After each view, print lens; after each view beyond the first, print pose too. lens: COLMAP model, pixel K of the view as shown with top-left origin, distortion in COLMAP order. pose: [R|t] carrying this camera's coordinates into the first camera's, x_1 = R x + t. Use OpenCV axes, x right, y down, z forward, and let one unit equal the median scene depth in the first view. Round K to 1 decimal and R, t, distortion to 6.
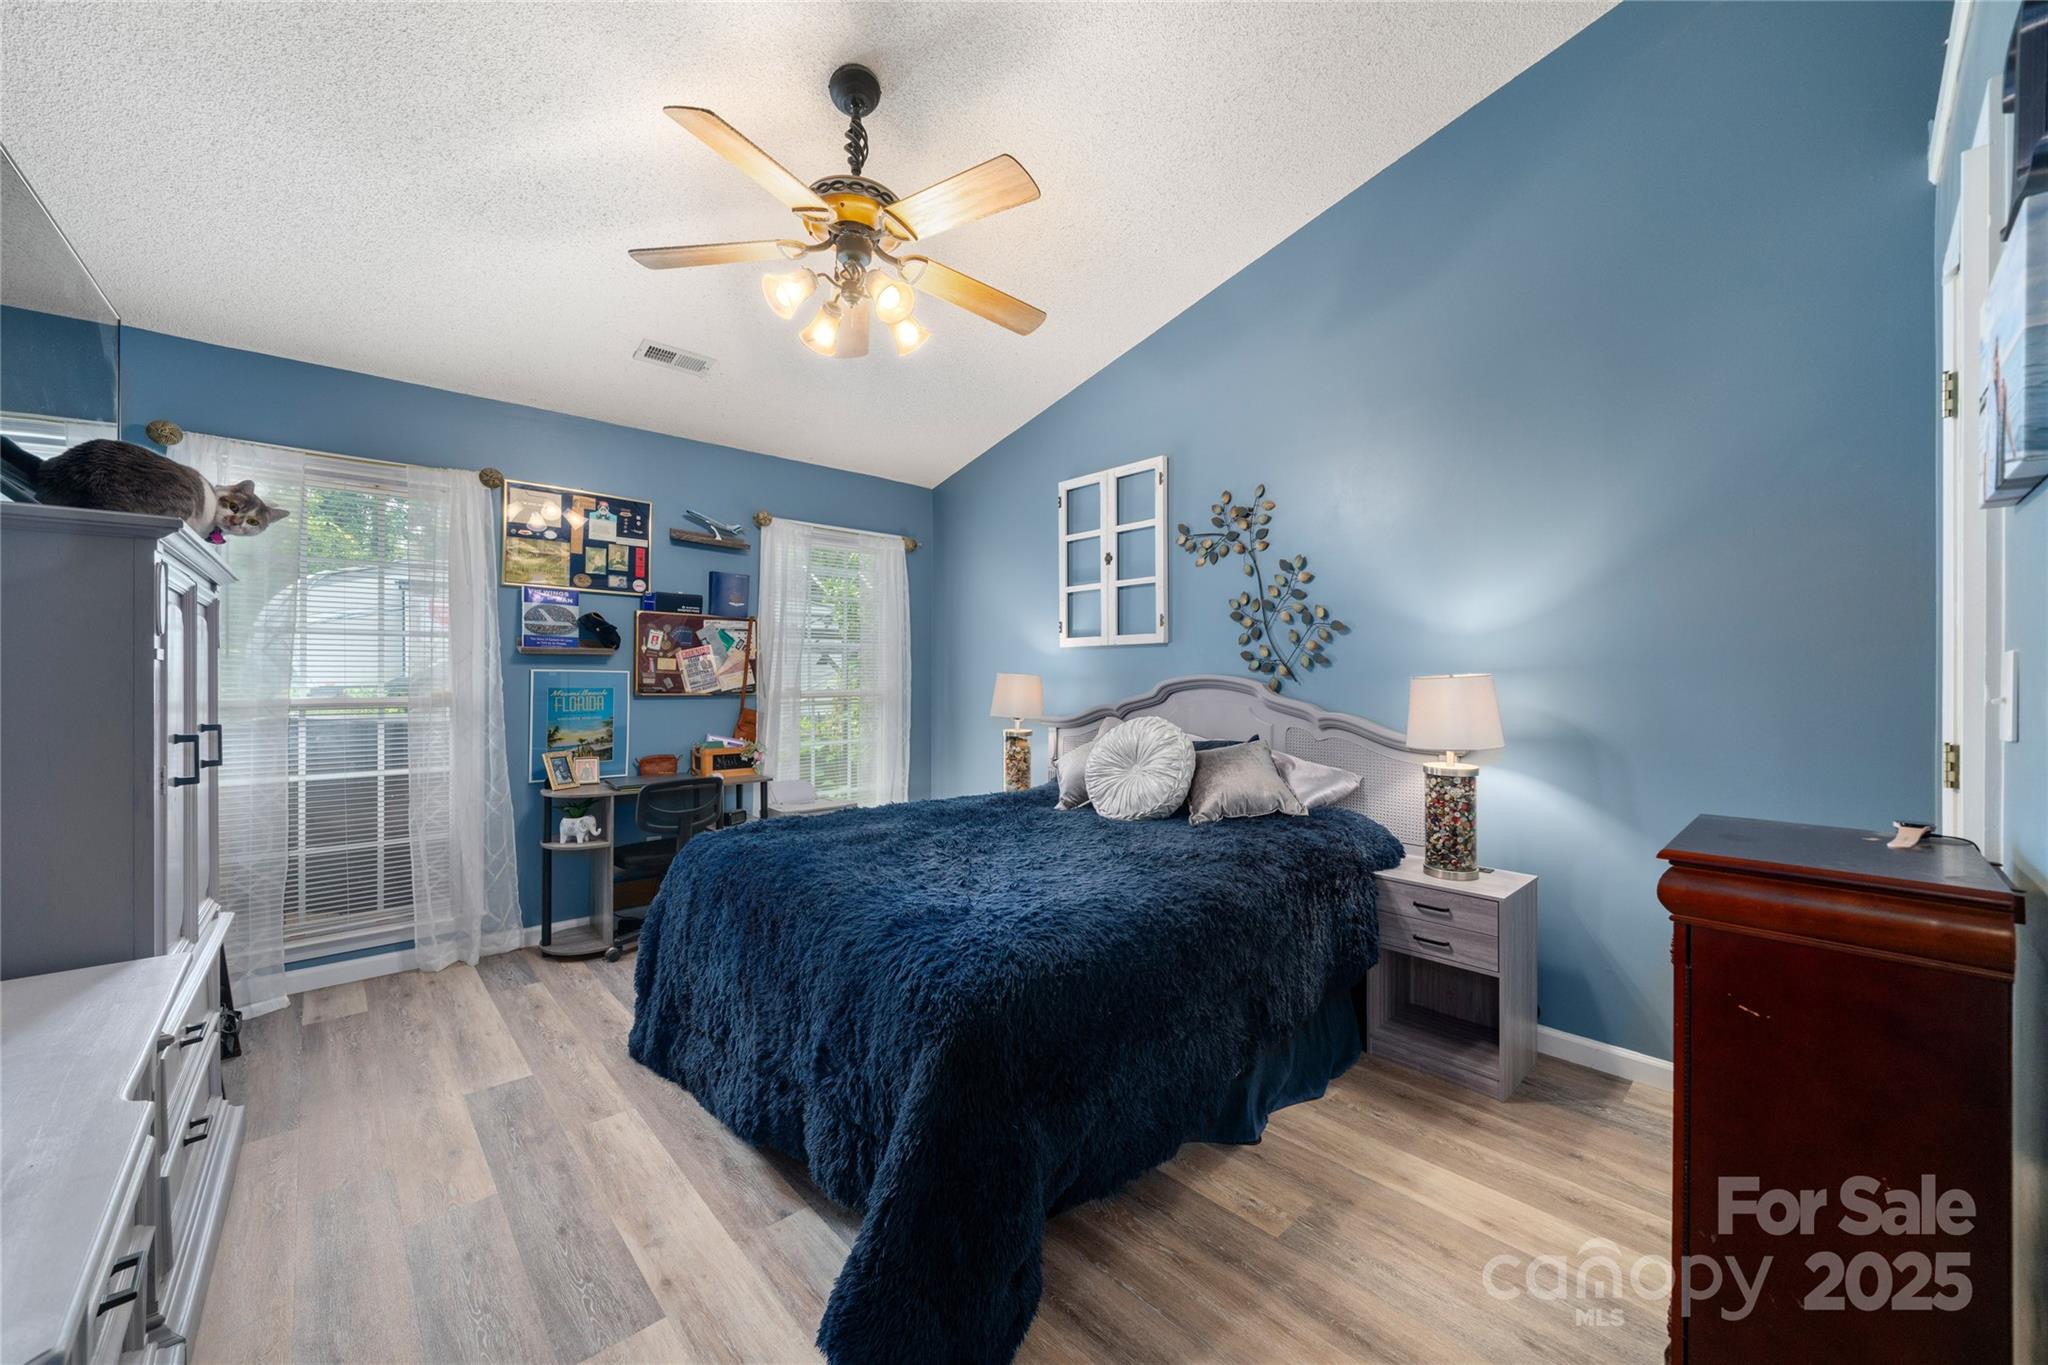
lens RADIAL K [[754.9, 0, 1021.7], [0, 754.9, 675.9], [0, 0, 1]] dist [-0.007390, 0.000143]
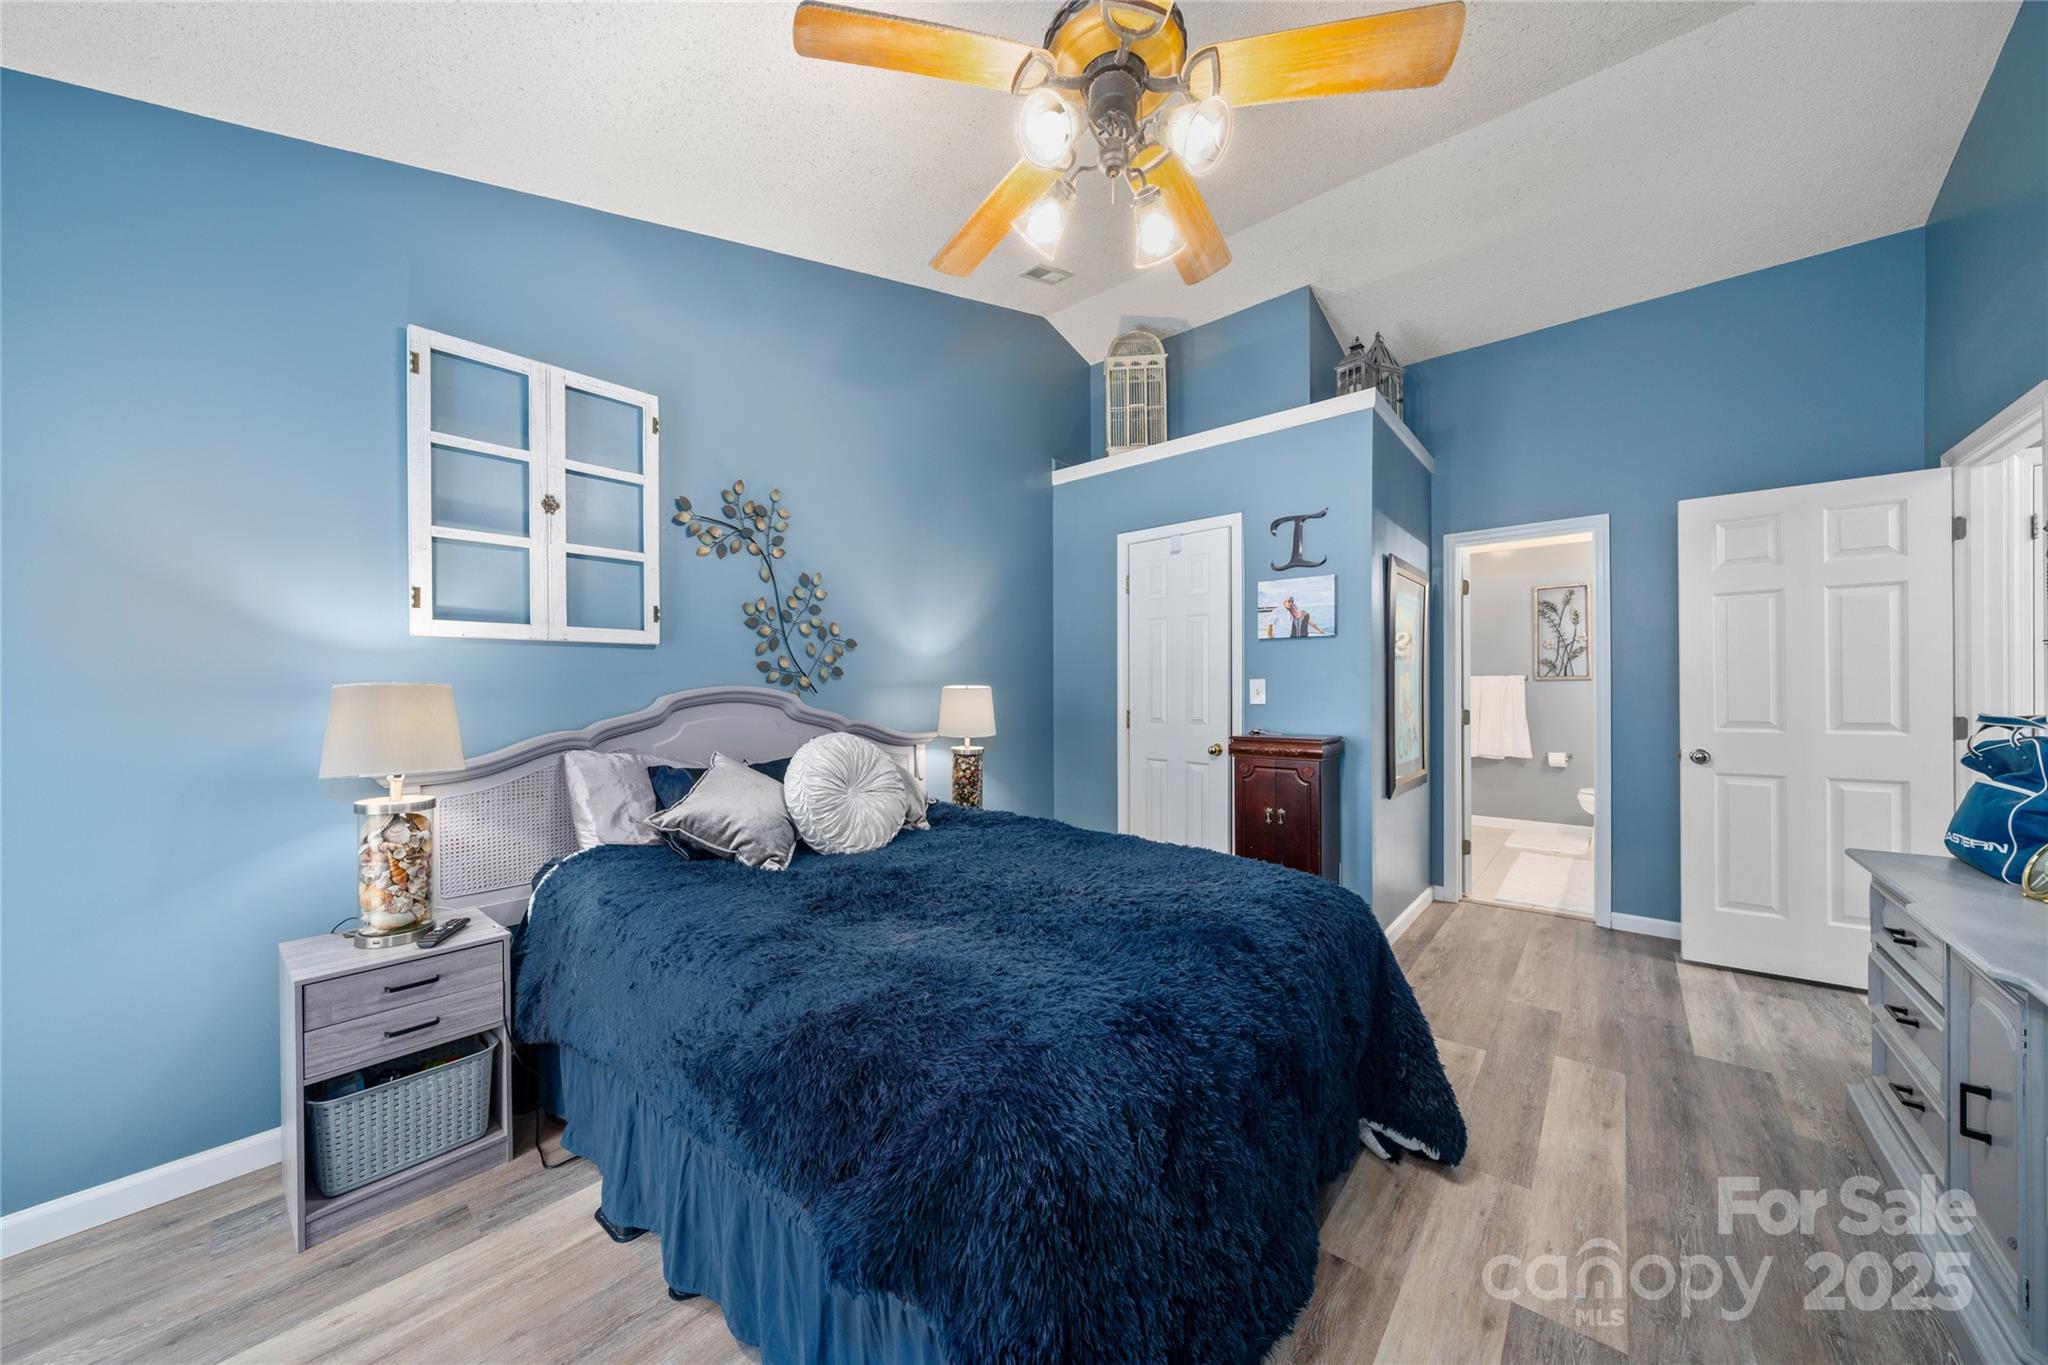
lens RADIAL K [[705.3, 0, 1021.9], [0, 705.3, 687.5], [0, 0, 1]] dist [-0.009307, 0.001408]
pose [[-0.106250, 0.007082, 0.994314, -0.586744], [0.008963, 0.999941, -0.006164, 0.007393], [-0.994299, 0.008257, -0.106308, 0.760619]]
